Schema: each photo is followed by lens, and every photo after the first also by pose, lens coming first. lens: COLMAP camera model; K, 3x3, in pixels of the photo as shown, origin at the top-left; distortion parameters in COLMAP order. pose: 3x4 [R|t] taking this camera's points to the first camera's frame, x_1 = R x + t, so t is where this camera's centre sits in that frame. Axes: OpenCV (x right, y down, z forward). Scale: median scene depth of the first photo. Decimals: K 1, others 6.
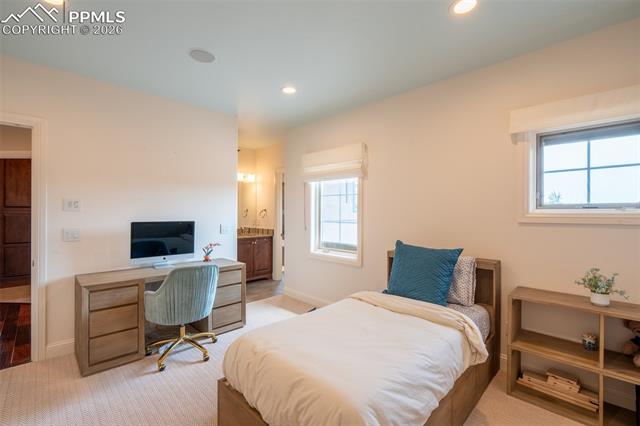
lens RADIAL K [[287.3, 0, 320.6], [0, 287.3, 213.1], [0, 0, 1]] dist [-0.002004, 0.000060]
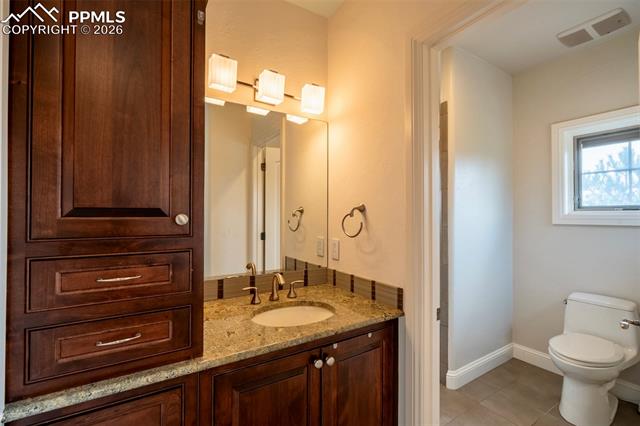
lens RADIAL K [[287.3, 0, 320.4], [0, 287.3, 213.1], [0, 0, 1]] dist [-0.002004, 0.000060]
pose [[0.975165, -0.000734, -0.221477, -0.170836], [-0.001608, 0.999945, -0.010395, -0.004036], [0.221472, 0.010493, 0.975110, 0.725289]]
